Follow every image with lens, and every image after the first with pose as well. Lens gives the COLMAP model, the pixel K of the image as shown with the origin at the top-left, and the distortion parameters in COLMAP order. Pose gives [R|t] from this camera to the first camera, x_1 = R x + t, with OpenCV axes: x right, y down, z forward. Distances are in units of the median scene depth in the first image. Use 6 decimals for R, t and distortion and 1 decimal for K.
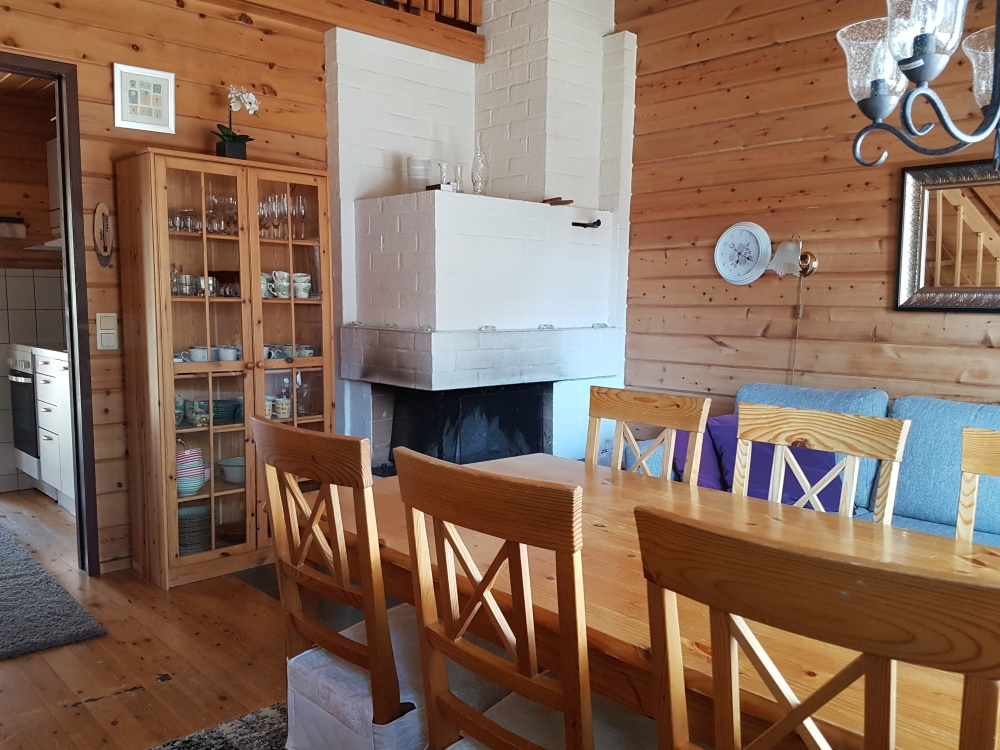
lens RADIAL K [[799.4, 0, 500.0], [0, 799.4, 375.0], [0, 0, 1]] dist [0.106696, -0.171782]
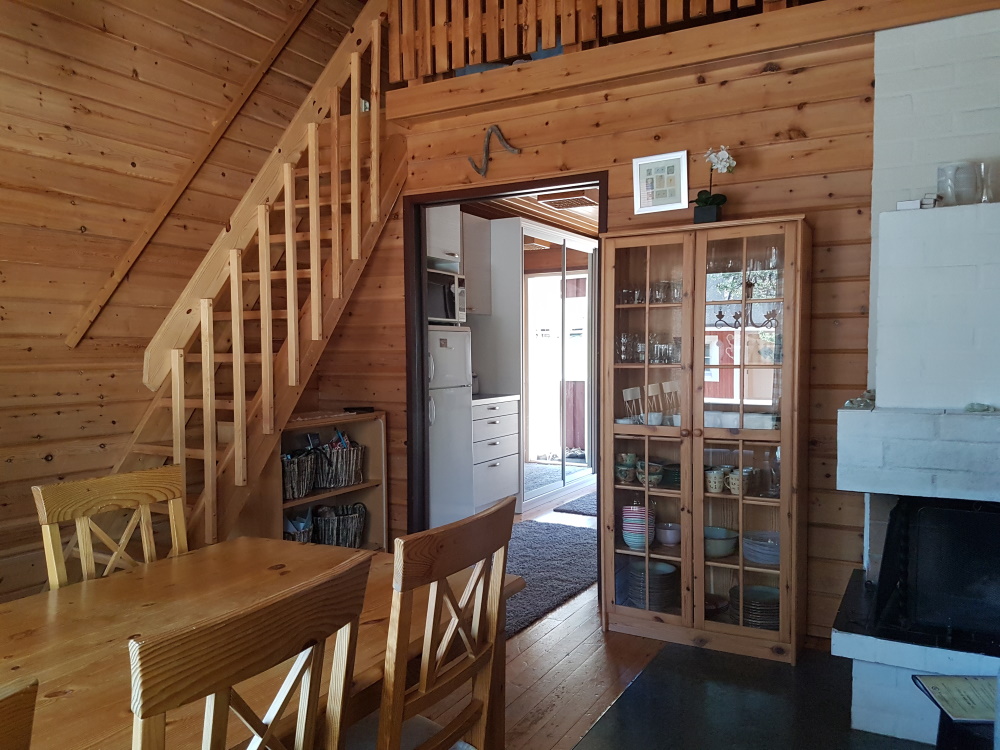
lens RADIAL K [[799.4, 0, 500.0], [0, 799.4, 375.0], [0, 0, 1]] dist [0.106696, -0.171782]
pose [[0.304421, 0.020415, -0.952319, 0.540743], [-0.080228, 0.996767, -0.004278, -0.058443], [0.949153, 0.077705, 0.305075, 0.481806]]
